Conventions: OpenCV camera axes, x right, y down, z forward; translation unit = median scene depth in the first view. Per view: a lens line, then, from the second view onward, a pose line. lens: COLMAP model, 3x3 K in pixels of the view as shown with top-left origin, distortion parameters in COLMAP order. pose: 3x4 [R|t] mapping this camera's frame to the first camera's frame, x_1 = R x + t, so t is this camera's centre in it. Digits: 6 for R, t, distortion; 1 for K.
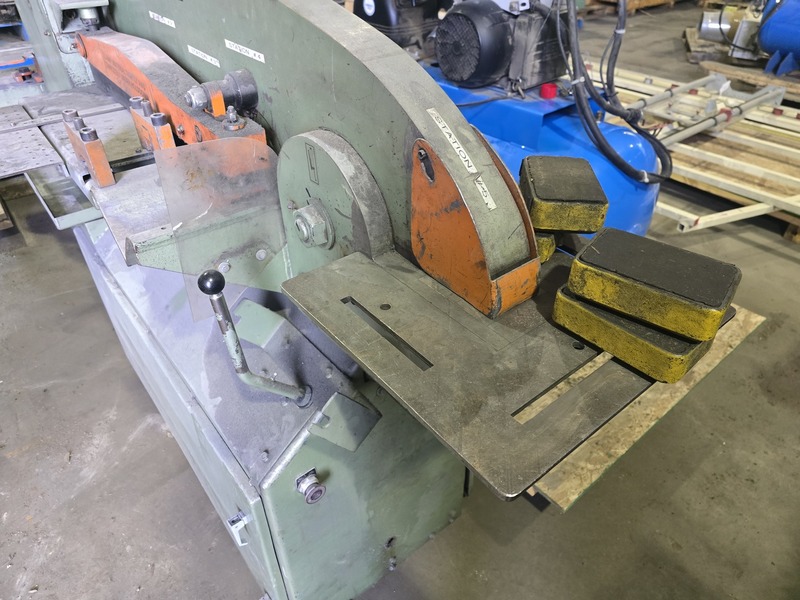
lens RADIAL K [[539.5, 0, 403.9], [0, 539.5, 295.1], [0, 0, 1]] dist [0.060771, -0.053467]
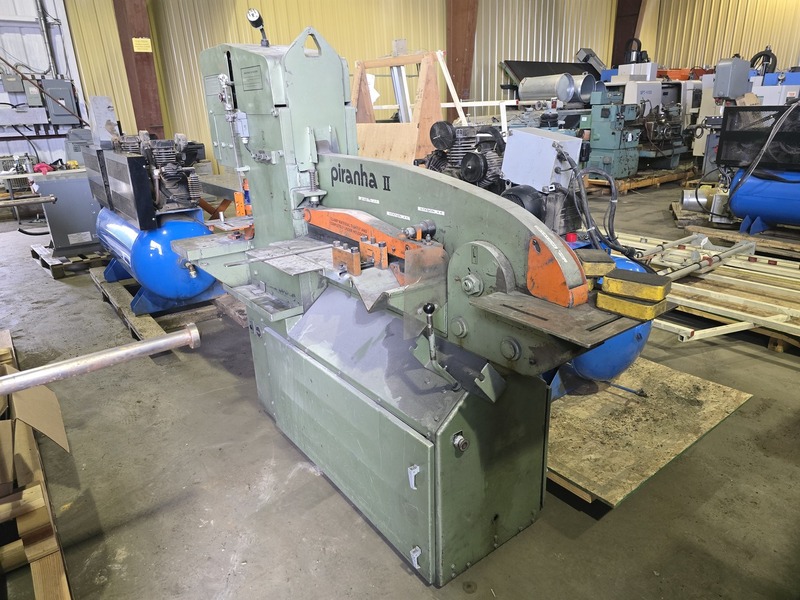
lens RADIAL K [[534.1, 0, 397.2], [0, 534.1, 304.3], [0, 0, 1]] dist [0.068350, -0.051725]
pose [[0.998929, -0.016167, -0.043360, -0.141352], [0.003414, 0.960182, -0.279355, 0.199027], [0.046150, 0.278907, 0.959208, -0.370438]]
